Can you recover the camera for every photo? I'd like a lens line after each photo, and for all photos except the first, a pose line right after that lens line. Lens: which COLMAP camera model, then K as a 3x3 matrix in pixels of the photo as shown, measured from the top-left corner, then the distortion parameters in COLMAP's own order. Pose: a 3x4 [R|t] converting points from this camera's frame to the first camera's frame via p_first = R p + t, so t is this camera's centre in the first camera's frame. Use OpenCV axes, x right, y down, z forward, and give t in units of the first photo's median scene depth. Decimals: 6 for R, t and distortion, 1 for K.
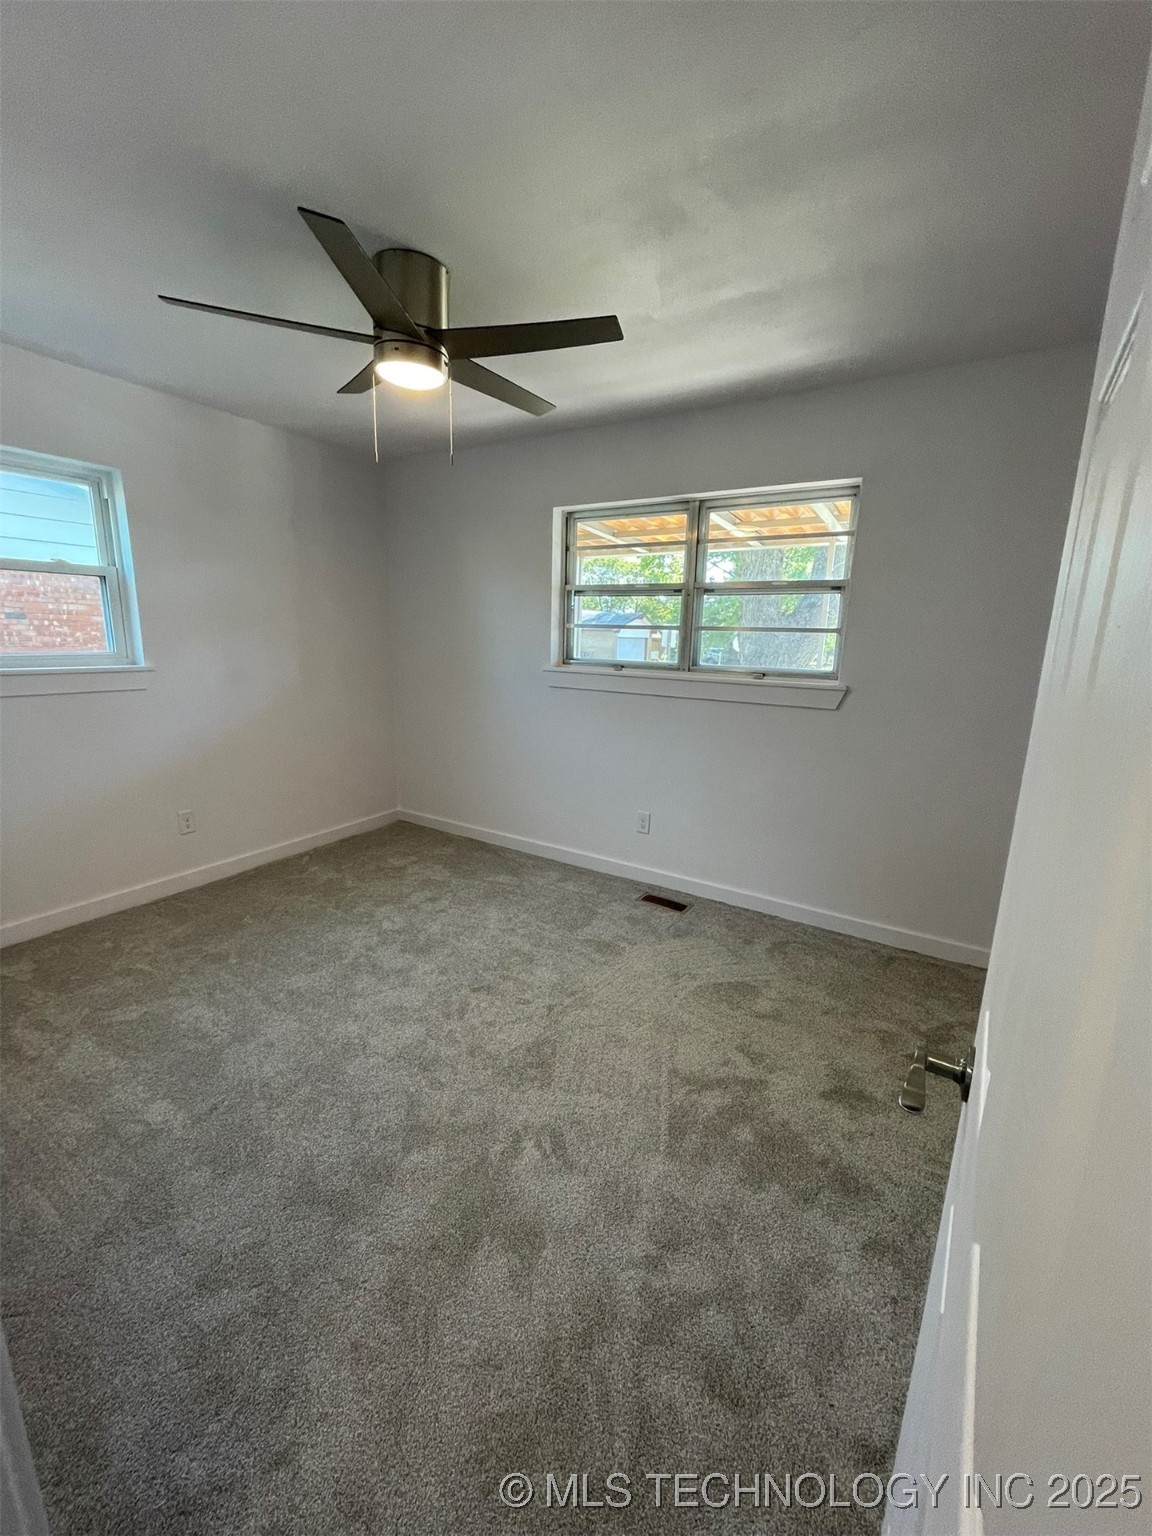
lens RADIAL K [[620.3, 0, 576.1], [0, 620.3, 767.0], [0, 0, 1]] dist [-0.001902, -0.000753]
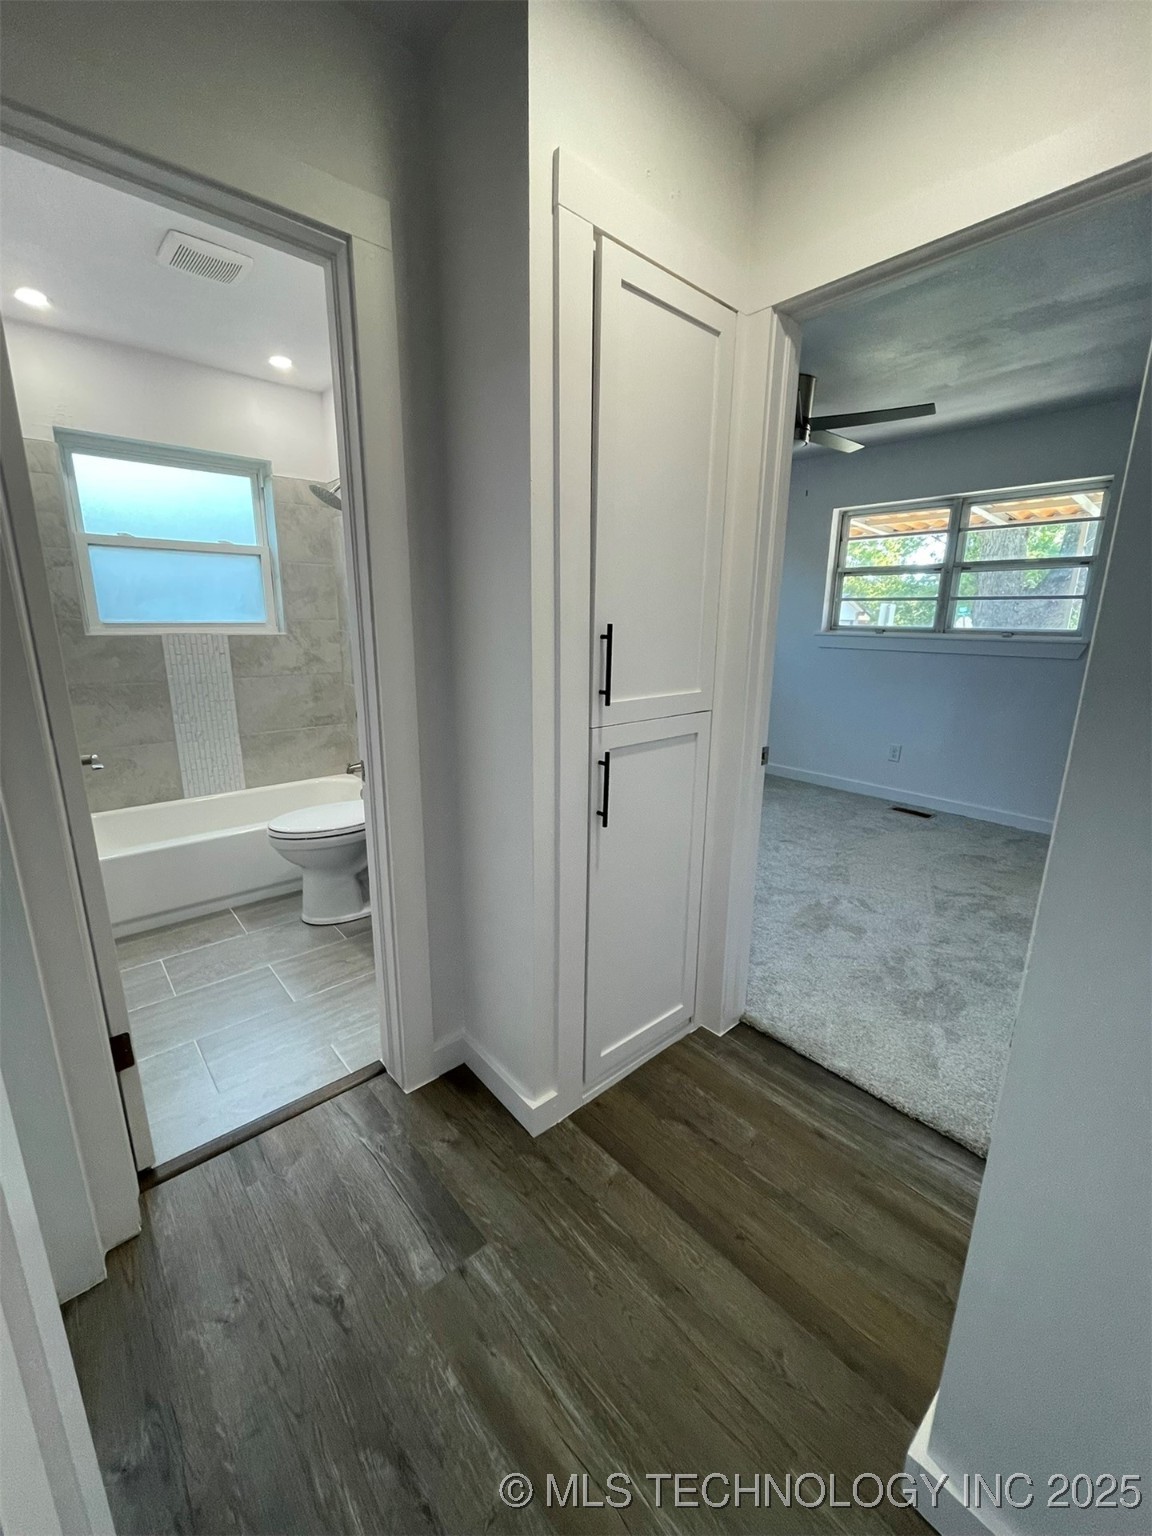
lens RADIAL K [[620.3, 0, 575.3], [0, 620.3, 767.0], [0, 0, 1]] dist [-0.001902, -0.000753]
pose [[0.958073, 0.052852, -0.281606, -0.178379], [-0.046815, 0.998507, 0.028129, 0.125722], [0.282672, -0.013766, 0.959118, -0.458514]]
